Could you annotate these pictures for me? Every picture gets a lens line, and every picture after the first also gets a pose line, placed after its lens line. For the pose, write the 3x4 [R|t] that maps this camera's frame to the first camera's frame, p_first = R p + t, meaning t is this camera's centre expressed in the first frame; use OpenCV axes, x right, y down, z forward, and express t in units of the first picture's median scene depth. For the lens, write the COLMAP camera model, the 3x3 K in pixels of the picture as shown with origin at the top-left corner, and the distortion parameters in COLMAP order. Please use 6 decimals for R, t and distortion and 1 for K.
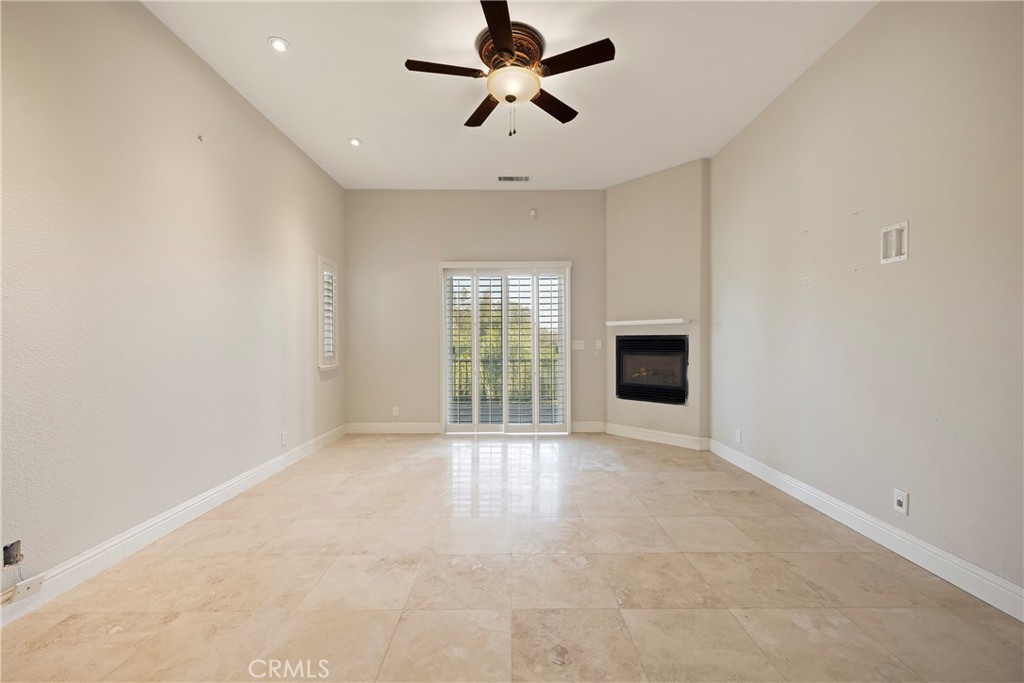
lens RADIAL K [[395.9, 0, 510.2], [0, 395.9, 345.5], [0, 0, 1]] dist [-0.004282, 0.000258]
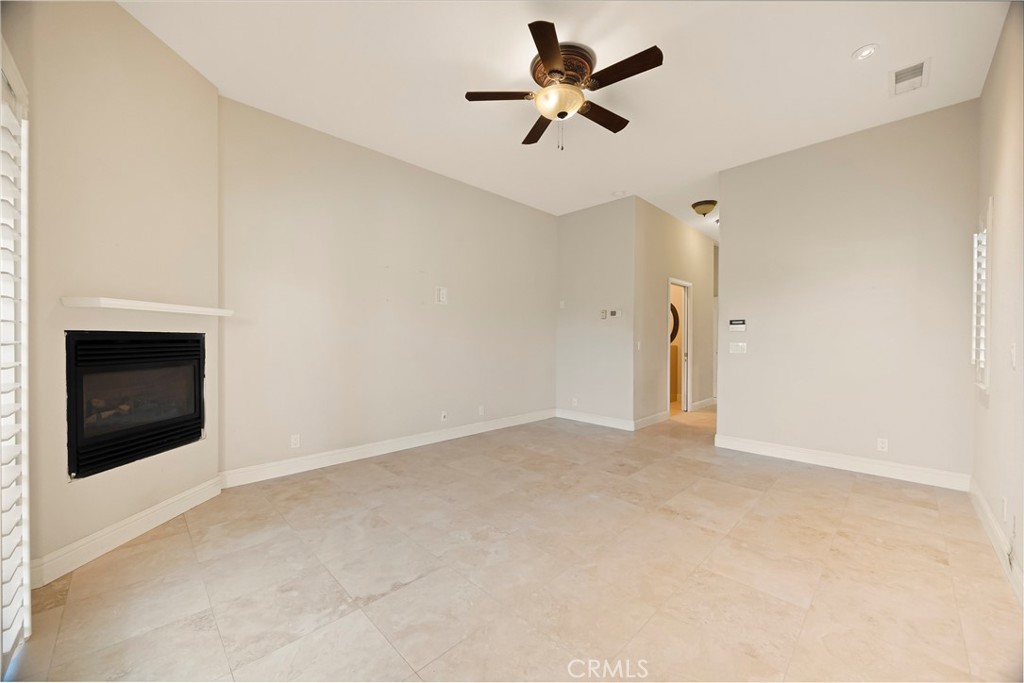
lens RADIAL K [[395.9, 0, 513.0], [0, 395.9, 341.1], [0, 0, 1]] dist [-0.004282, 0.000258]
pose [[-0.701610, -0.001301, 0.712559, -0.355296], [0.006995, 0.999938, 0.008713, -0.014048], [-0.712526, 0.011098, -0.701558, 0.976330]]
